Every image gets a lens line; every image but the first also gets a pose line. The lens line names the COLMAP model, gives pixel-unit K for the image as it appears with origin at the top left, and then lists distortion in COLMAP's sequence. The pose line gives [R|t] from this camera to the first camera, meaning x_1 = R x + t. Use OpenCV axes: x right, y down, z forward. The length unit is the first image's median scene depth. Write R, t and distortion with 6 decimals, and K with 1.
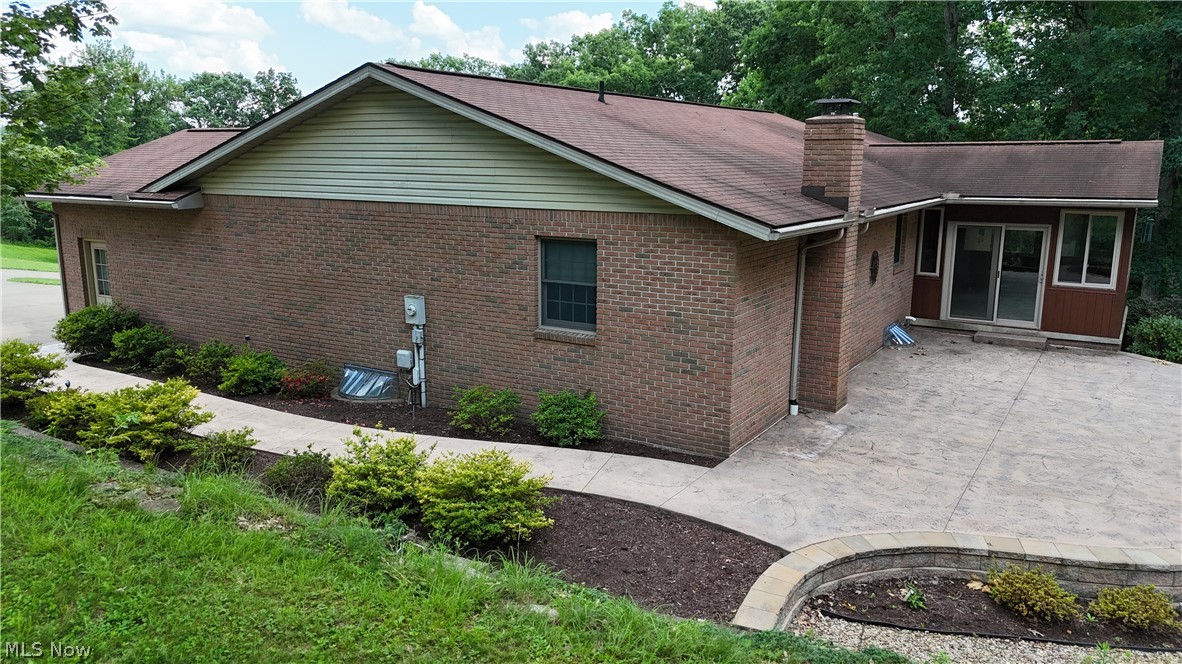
lens RADIAL K [[865.4, 0, 591.0], [0, 865.4, 332.0], [0, 0, 1]] dist [0.084247, -0.087218]
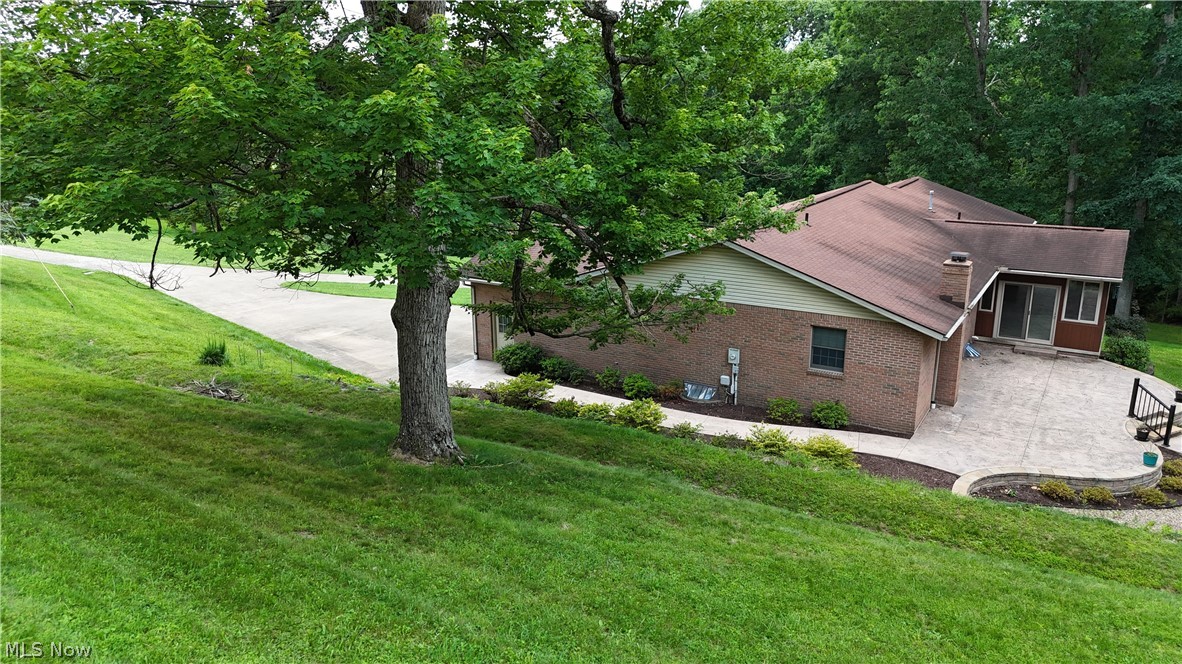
lens RADIAL K [[865.4, 0, 591.0], [0, 865.4, 332.0], [0, 0, 1]] dist [0.084247, -0.087218]
pose [[0.999850, -0.014617, 0.009325, -0.601234], [0.013846, 0.996862, 0.077934, -0.261440], [-0.010435, -0.077793, 0.996915, -1.034683]]
